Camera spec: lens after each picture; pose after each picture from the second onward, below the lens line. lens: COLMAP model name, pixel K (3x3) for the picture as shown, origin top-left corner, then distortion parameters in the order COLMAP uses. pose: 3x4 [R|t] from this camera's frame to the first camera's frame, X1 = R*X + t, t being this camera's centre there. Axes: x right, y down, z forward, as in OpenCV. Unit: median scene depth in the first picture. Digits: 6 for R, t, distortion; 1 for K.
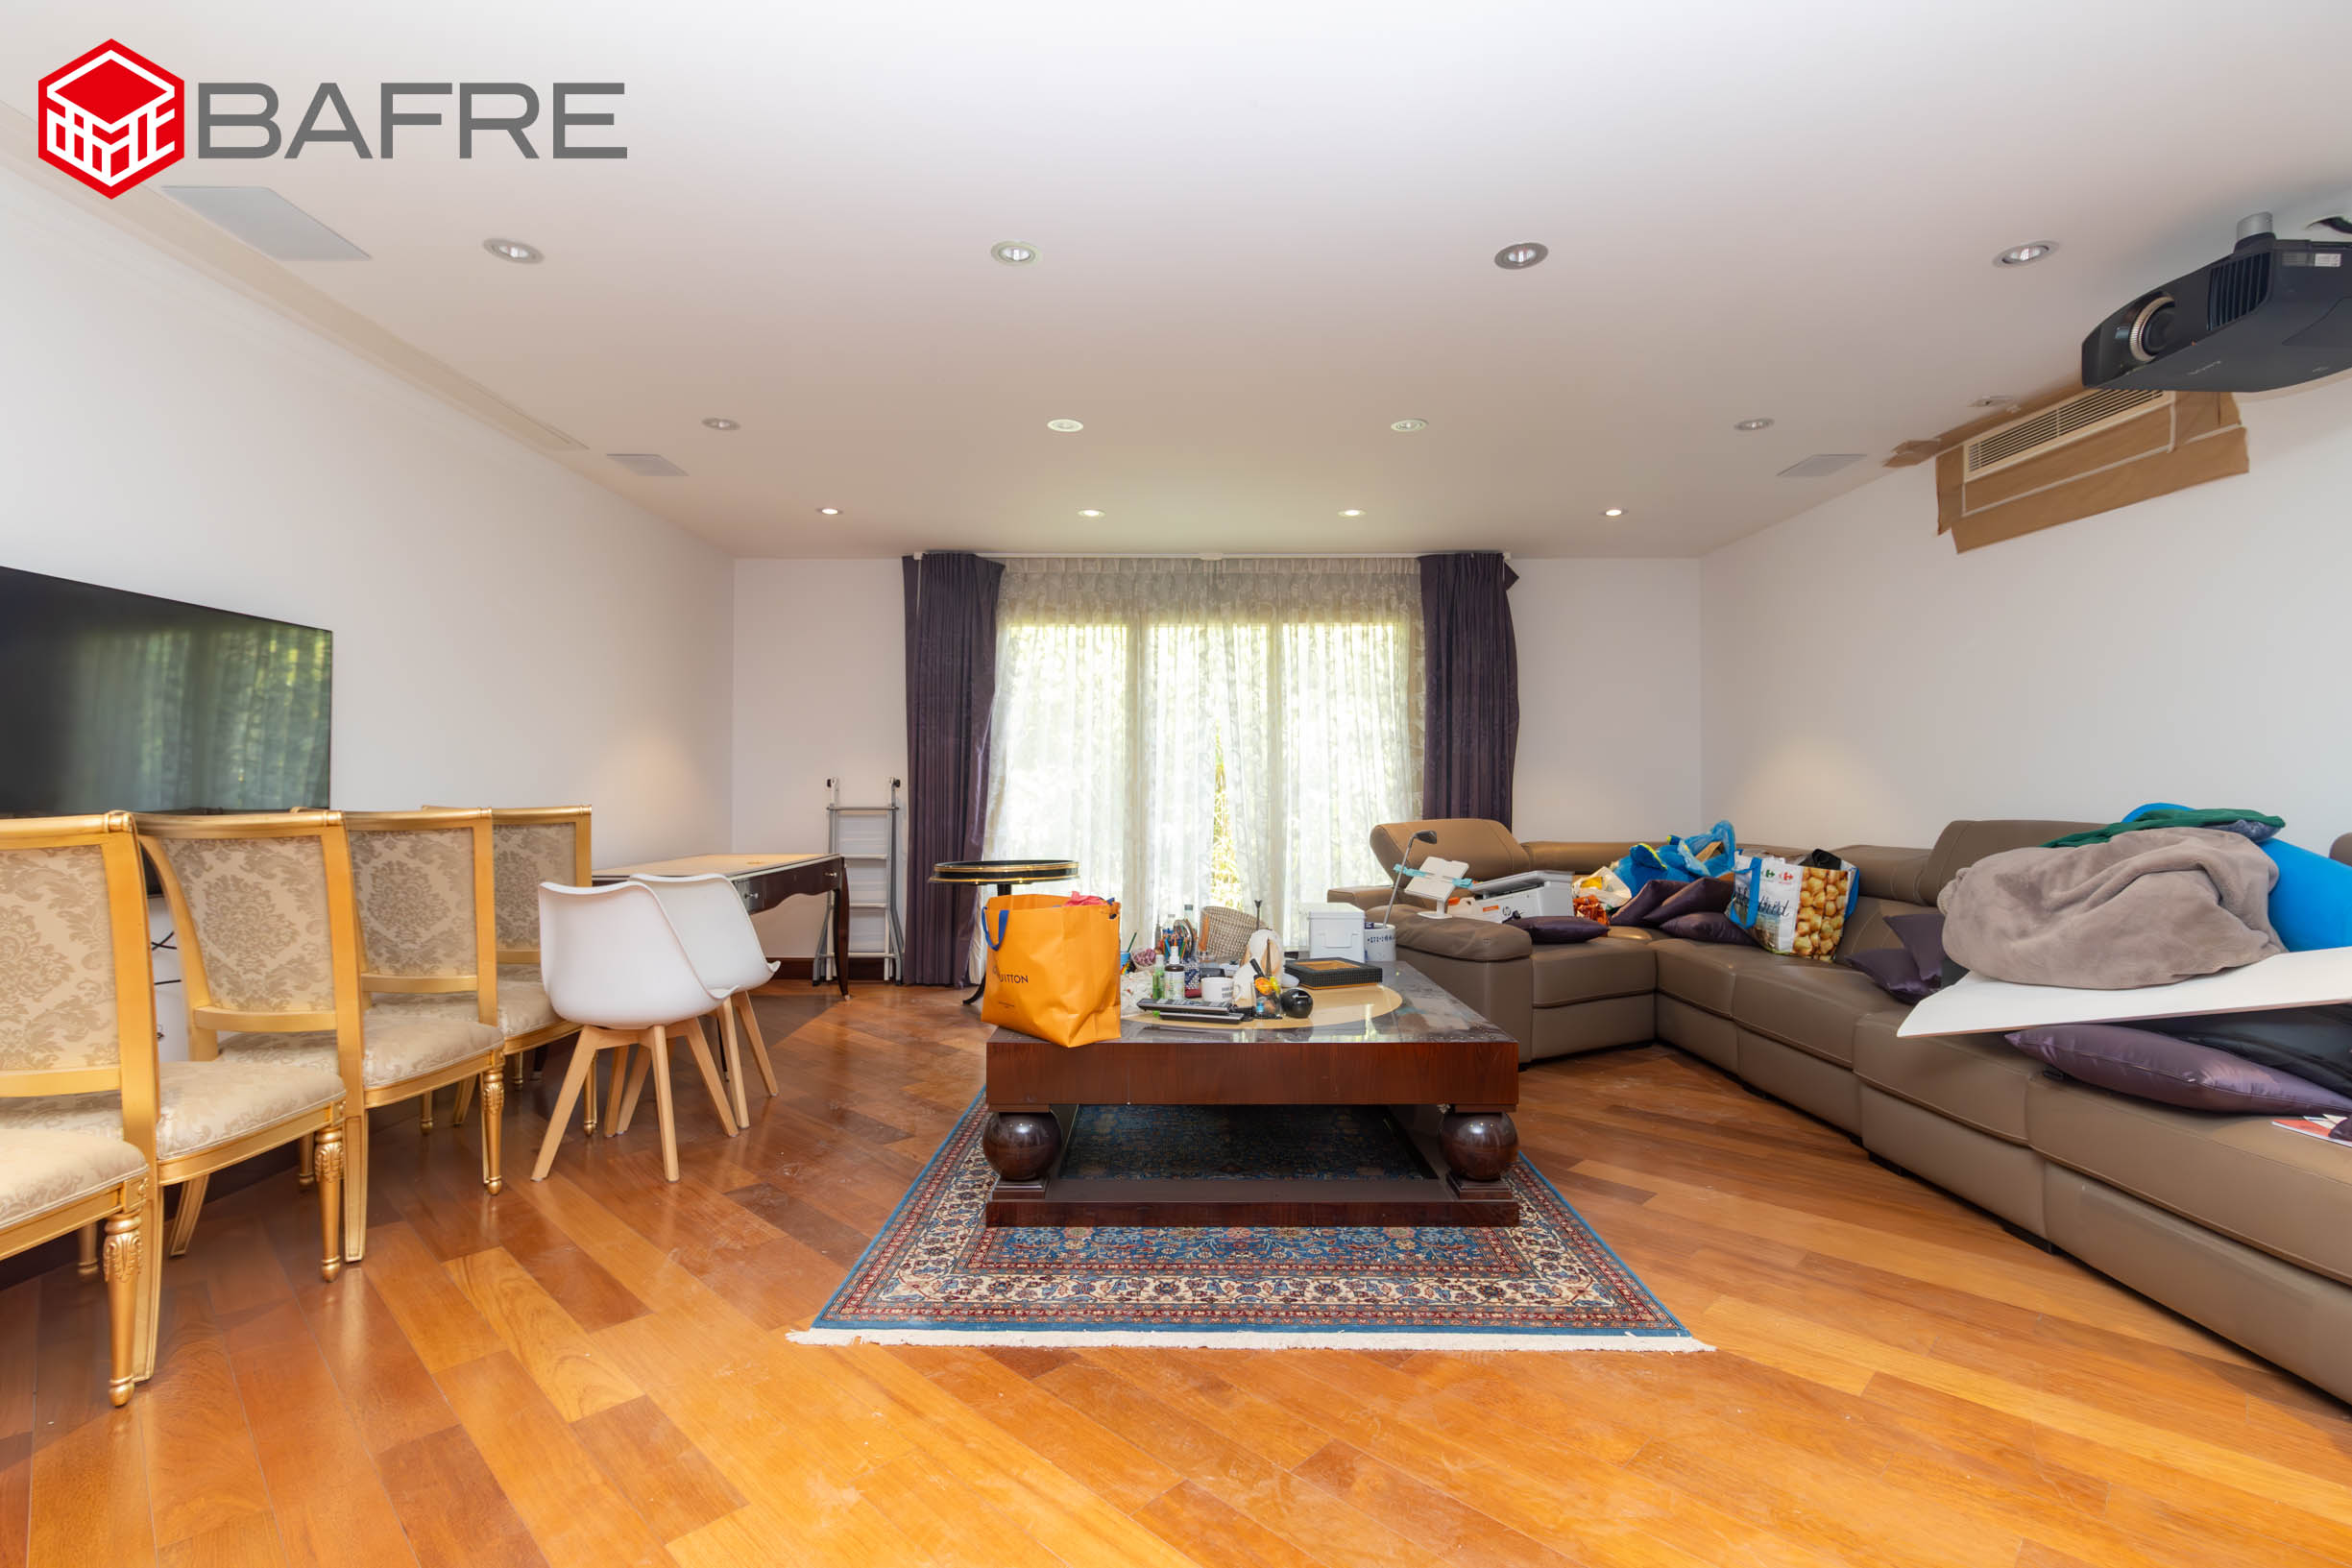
lens RADIAL K [[1119.0, 0, 1171.7], [0, 1119.0, 782.2], [0, 0, 1]] dist [0.005788, 0.001390]
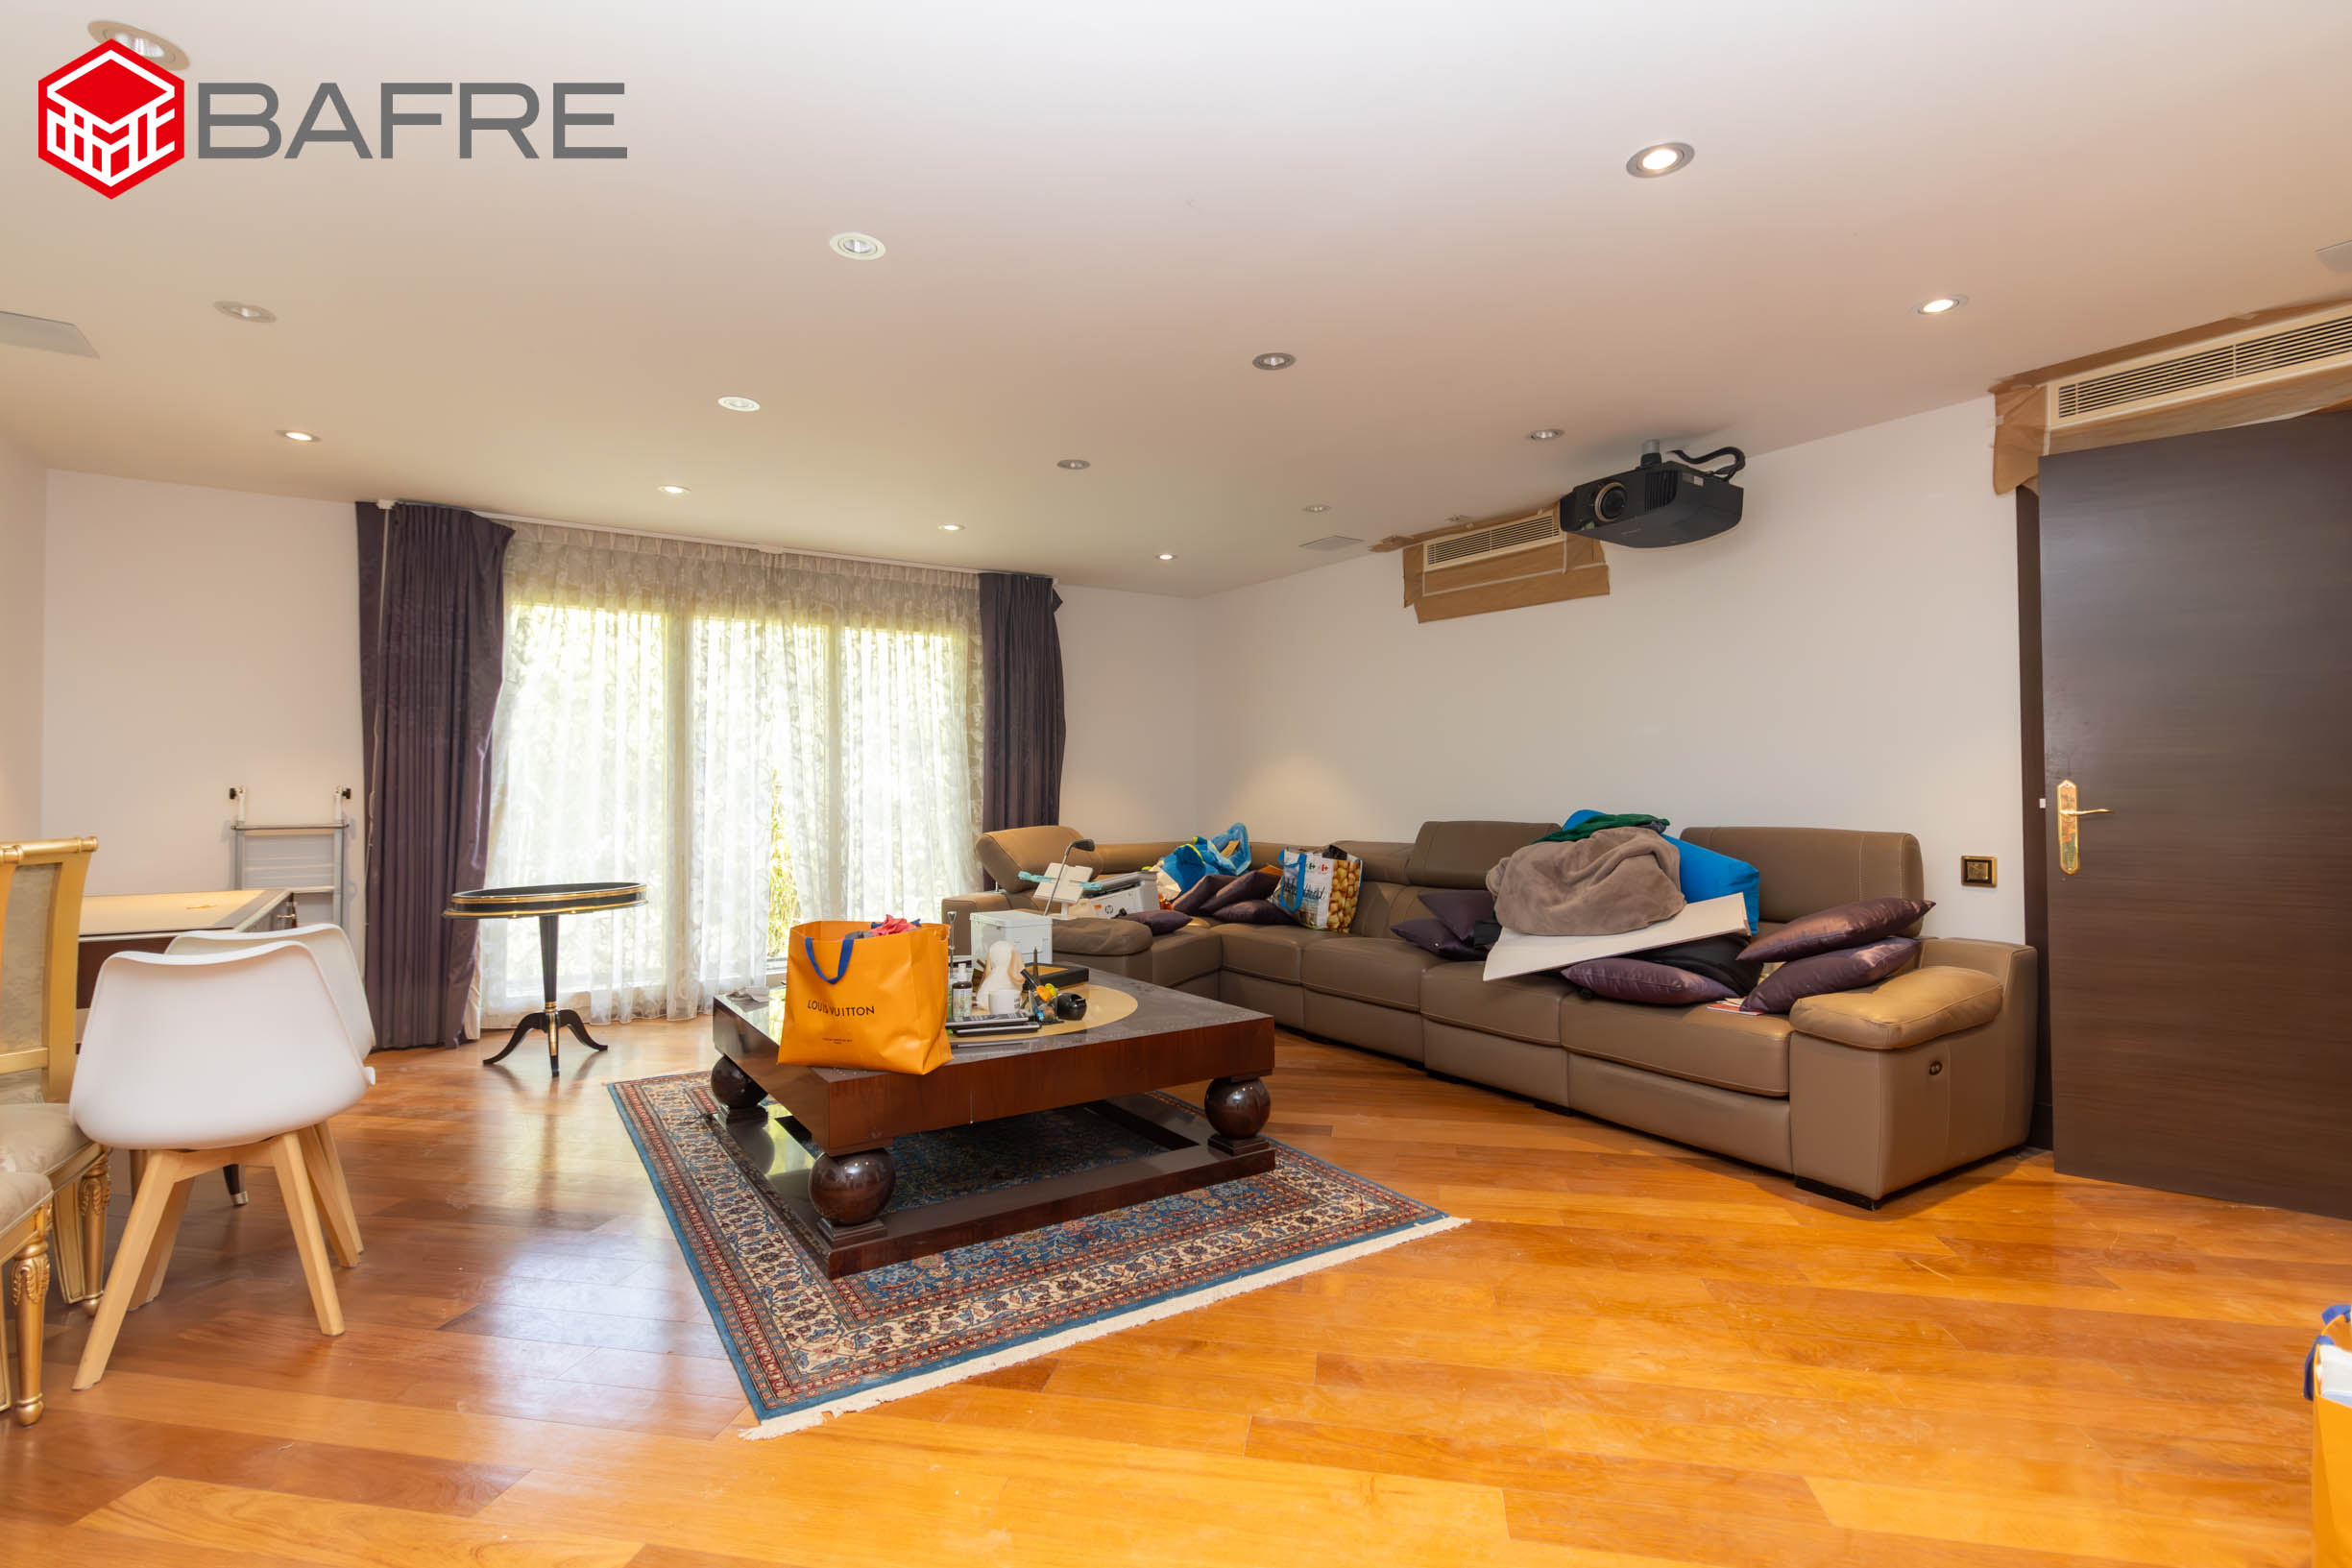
lens RADIAL K [[1119.0, 0, 1217.6], [0, 1119.0, 781.8], [0, 0, 1]] dist [0.005788, 0.001390]
pose [[0.823972, 0.002386, 0.566625, -0.401104], [-0.002580, 0.999997, -0.000460, -0.017944], [-0.566624, -0.001083, 0.823976, 0.042653]]
